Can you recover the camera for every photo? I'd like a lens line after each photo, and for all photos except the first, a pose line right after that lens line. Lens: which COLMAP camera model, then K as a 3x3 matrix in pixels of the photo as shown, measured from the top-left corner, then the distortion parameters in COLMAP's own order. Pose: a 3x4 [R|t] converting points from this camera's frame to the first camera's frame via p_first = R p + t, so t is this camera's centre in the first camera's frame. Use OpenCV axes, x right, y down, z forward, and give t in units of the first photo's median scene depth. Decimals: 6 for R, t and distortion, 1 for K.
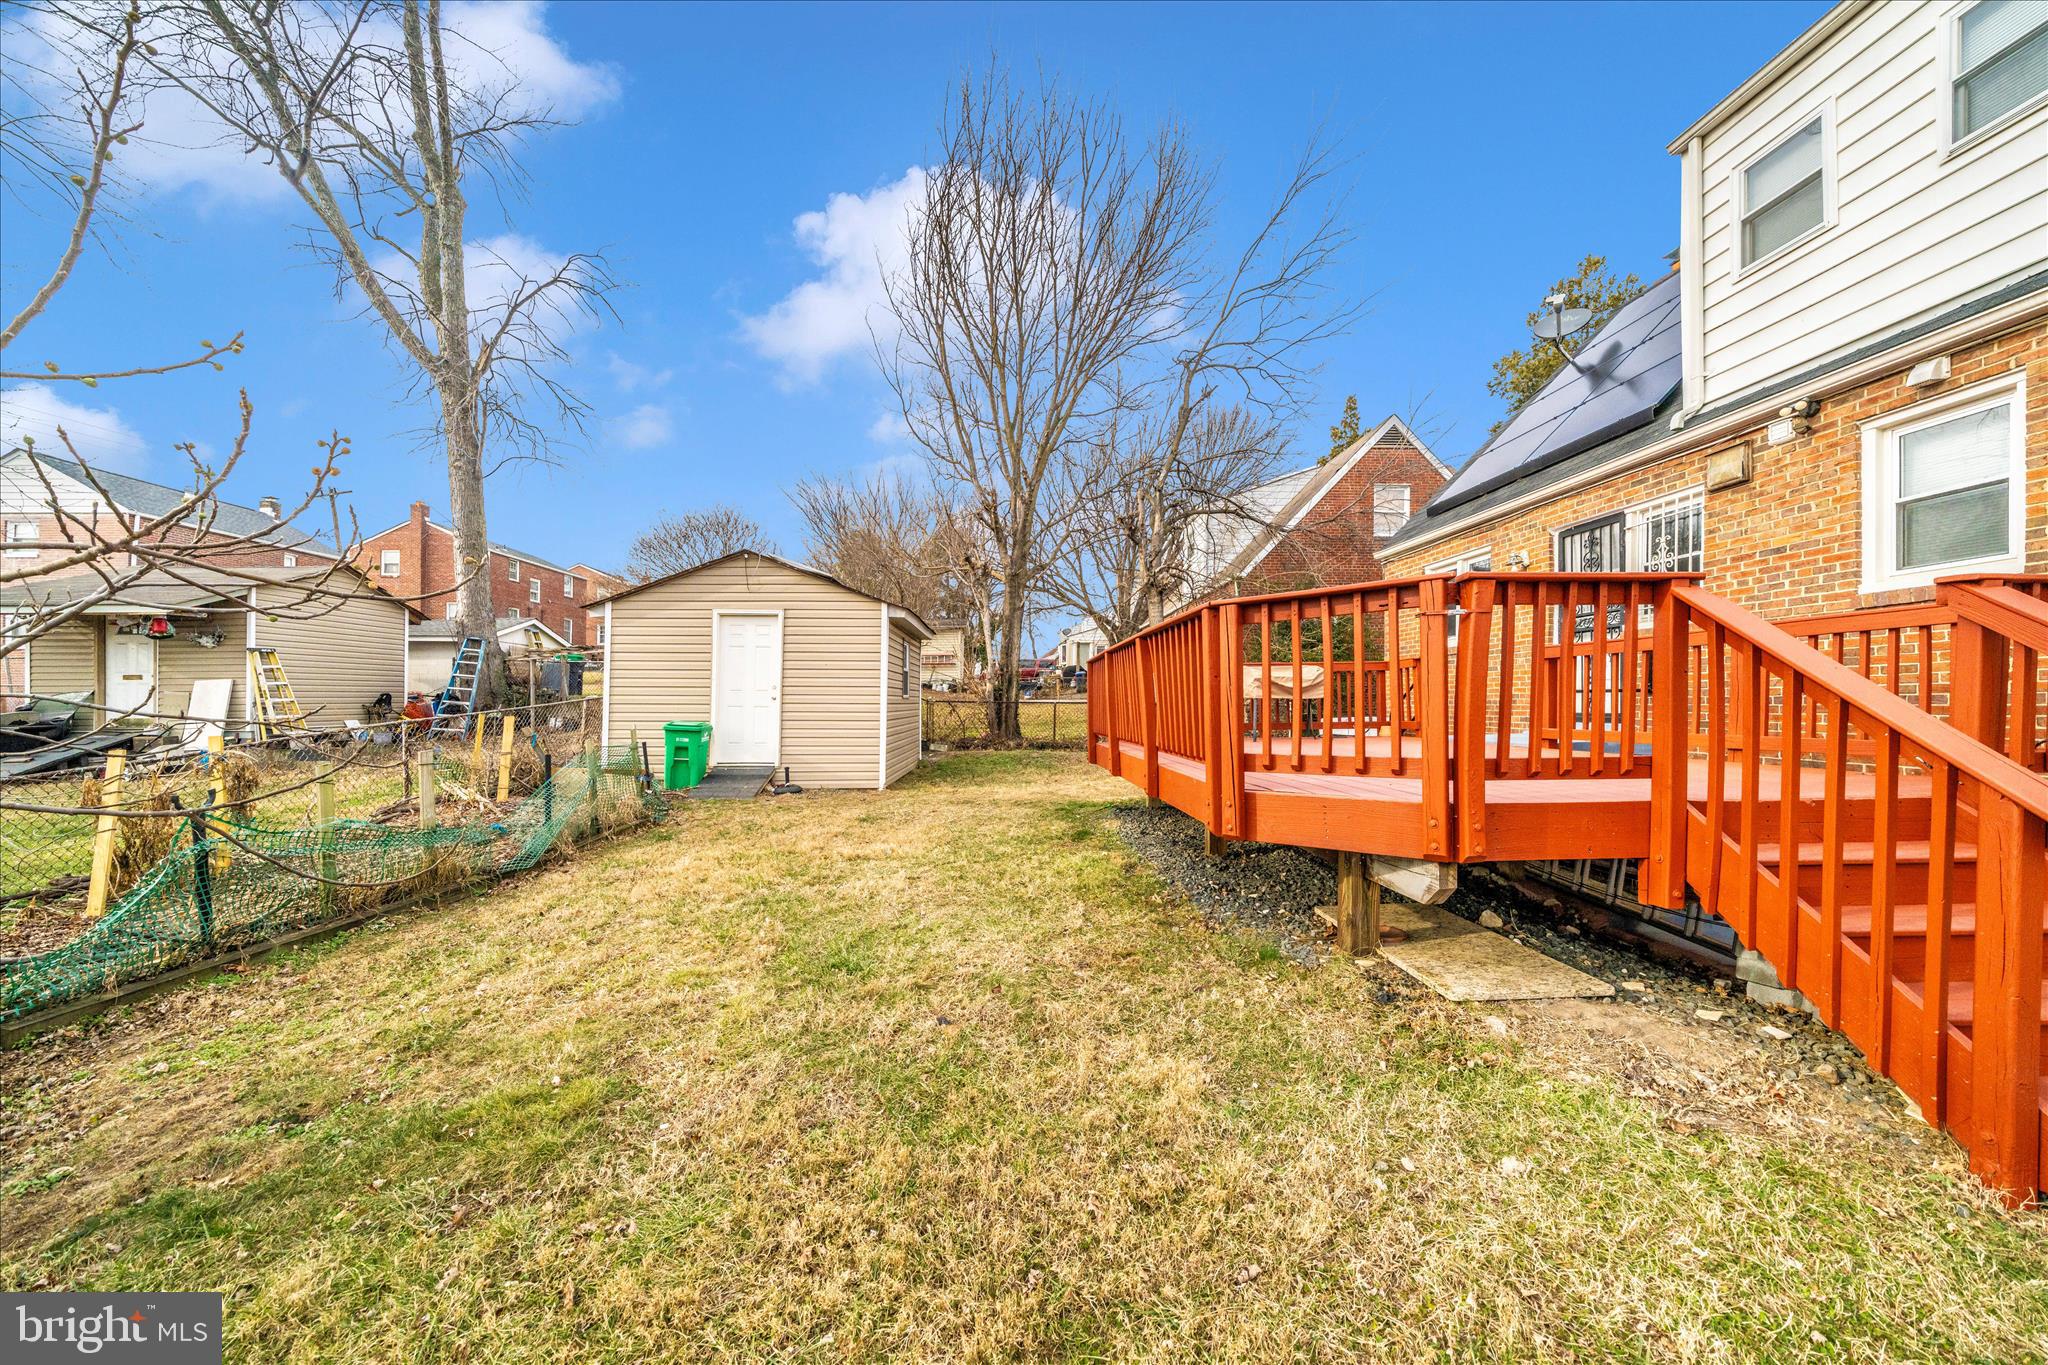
lens RADIAL K [[713.8, 0, 1007.4], [0, 713.8, 722.3], [0, 0, 1]] dist [-0.001877, 0.000150]
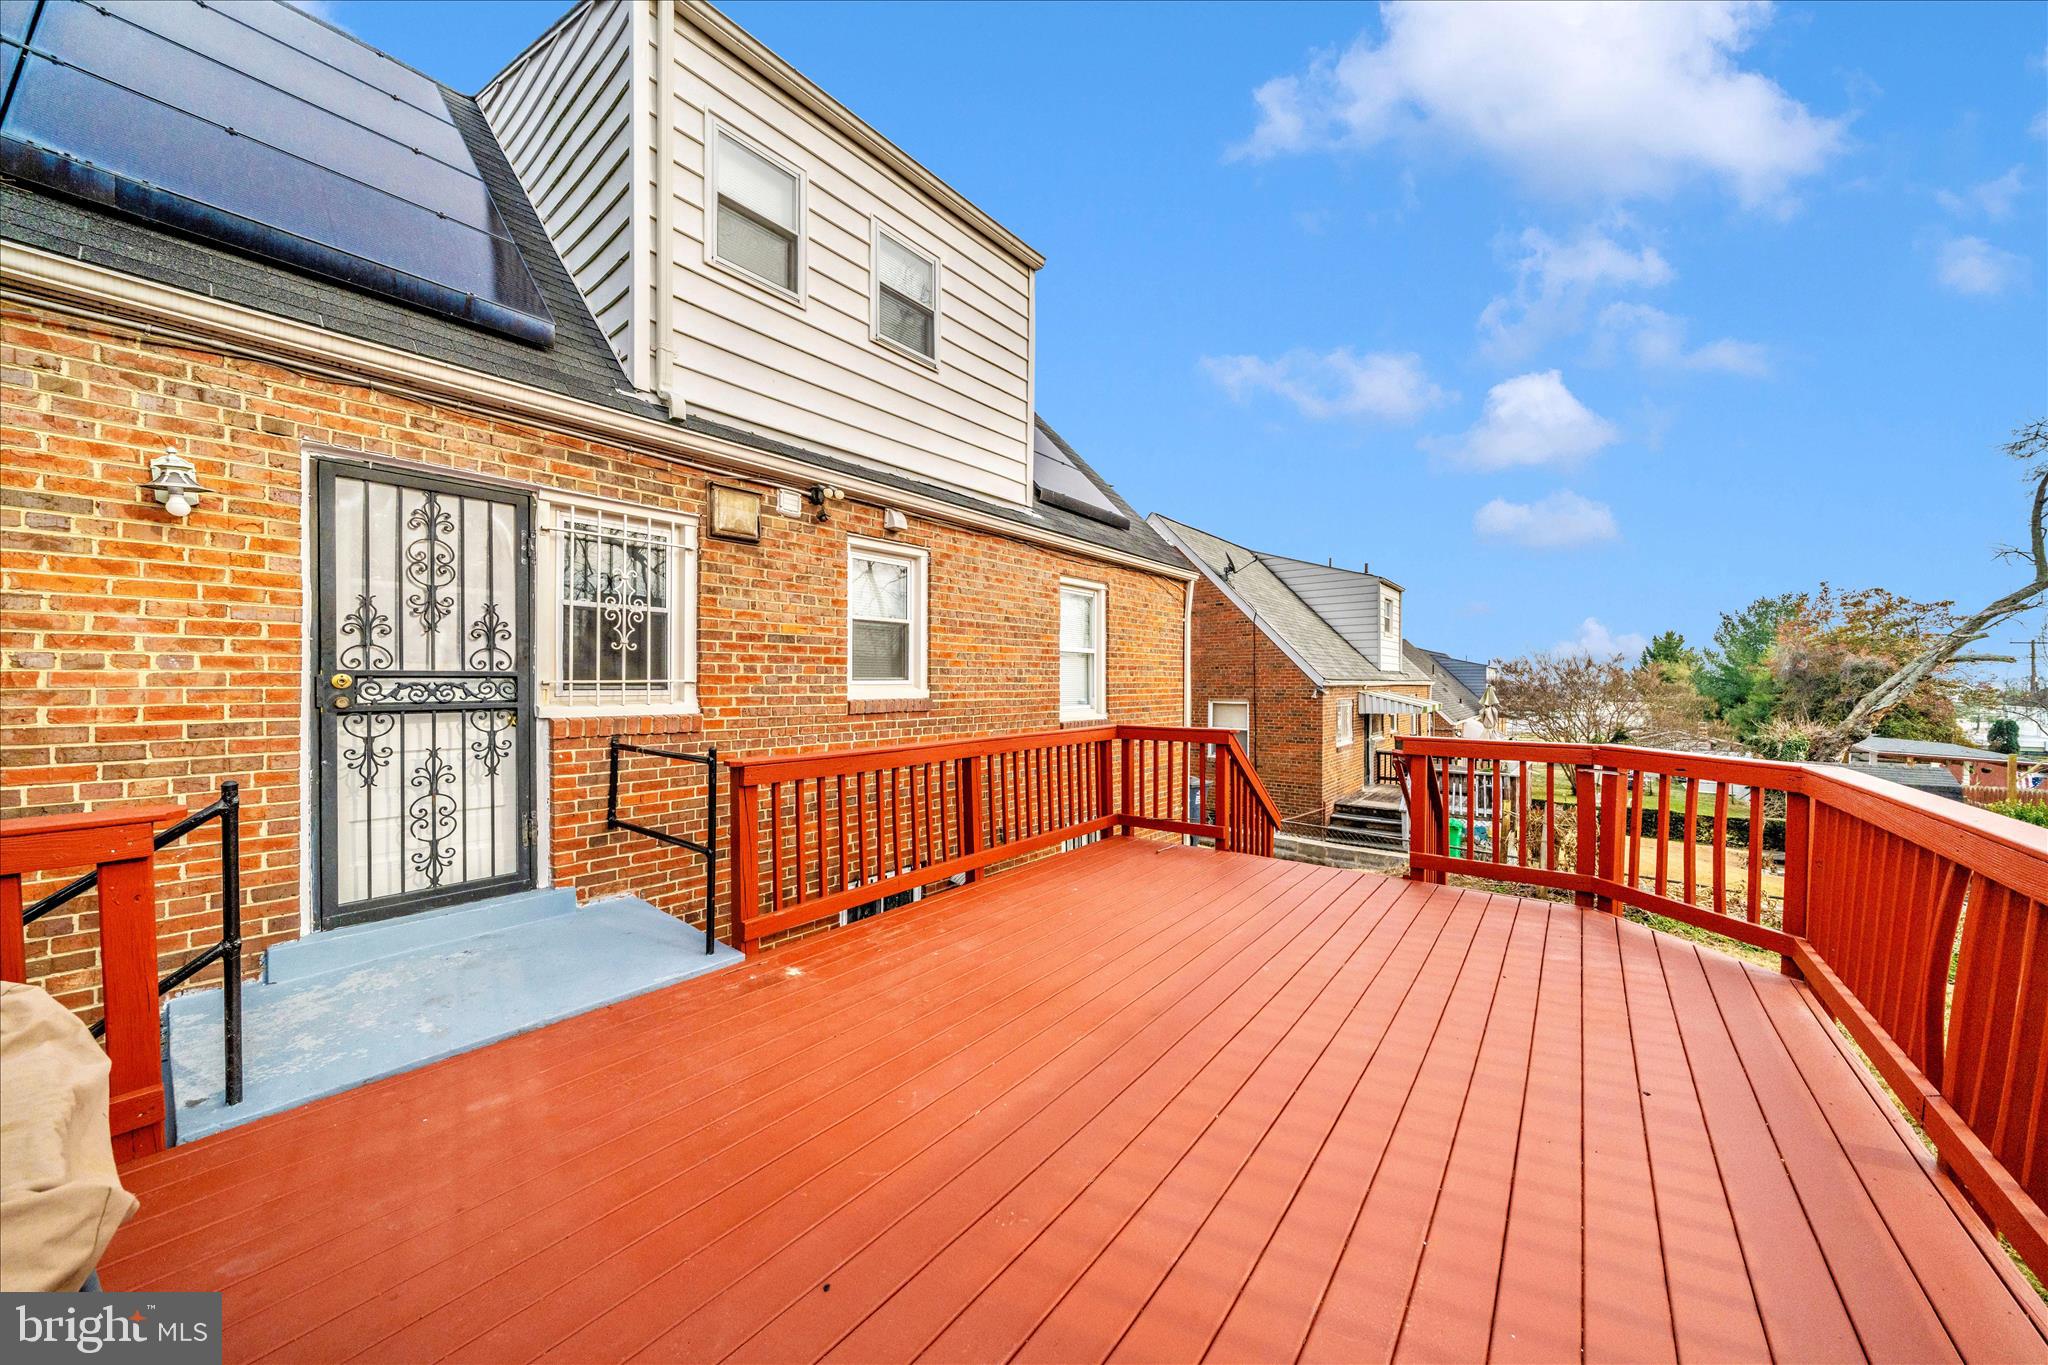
lens RADIAL K [[694.8, 0, 1024.0], [0, 694.8, 682.5], [0, 0, 1]] dist [-0.002477, -0.000207]
pose [[-0.755433, 0.004680, 0.655210, 0.251624], [0.016719, 0.999787, 0.012135, -0.155245], [-0.655013, 0.020122, -0.755350, 1.161533]]
